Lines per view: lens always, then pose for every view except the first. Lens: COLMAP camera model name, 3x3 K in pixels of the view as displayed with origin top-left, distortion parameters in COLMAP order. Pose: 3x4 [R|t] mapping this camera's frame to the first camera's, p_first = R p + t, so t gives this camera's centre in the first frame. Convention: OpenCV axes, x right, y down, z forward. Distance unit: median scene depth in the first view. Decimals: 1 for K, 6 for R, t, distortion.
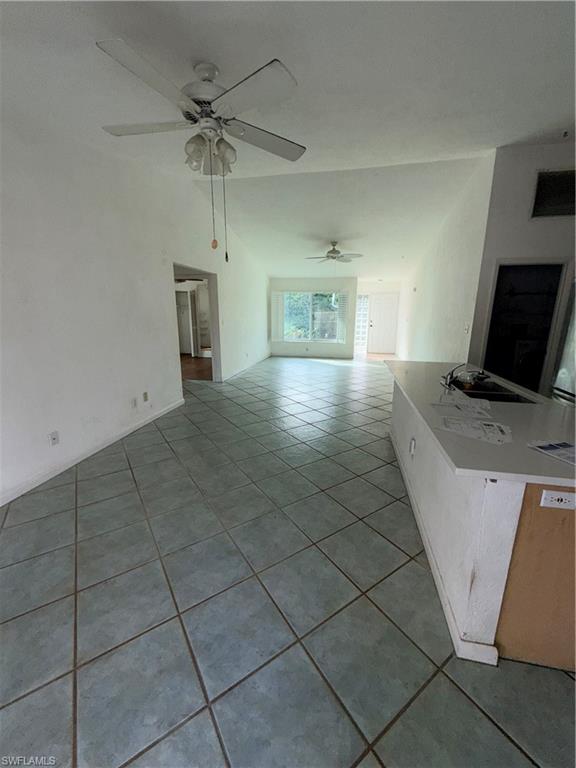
lens RADIAL K [[322.6, 0, 288.0], [0, 322.6, 384.0], [0, 0, 1]] dist [0.002632, 0.000315]
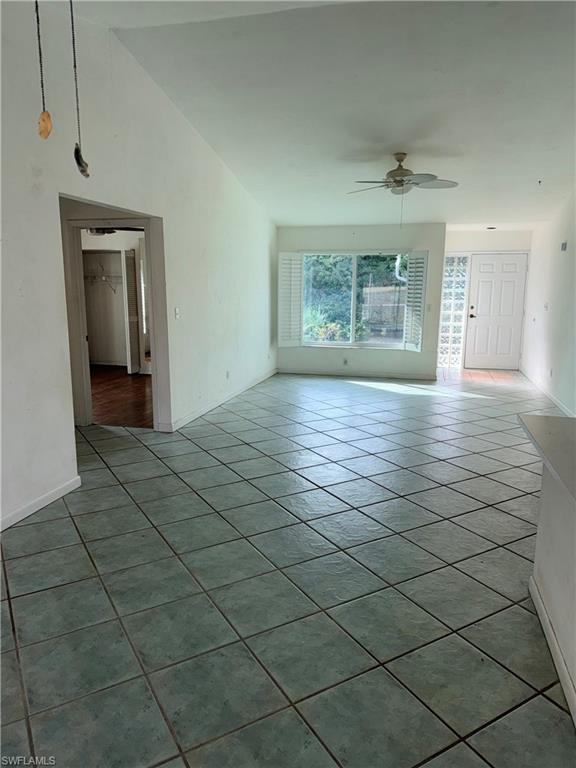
lens RADIAL K [[555.6, 0, 288.0], [0, 555.6, 384.0], [0, 0, 1]] dist [0.067719, -0.001666]
pose [[0.998461, 0.011470, -0.054253, 0.015146], [-0.013799, 0.998991, -0.042739, -0.032024], [0.053708, 0.043422, 0.997612, 0.101603]]
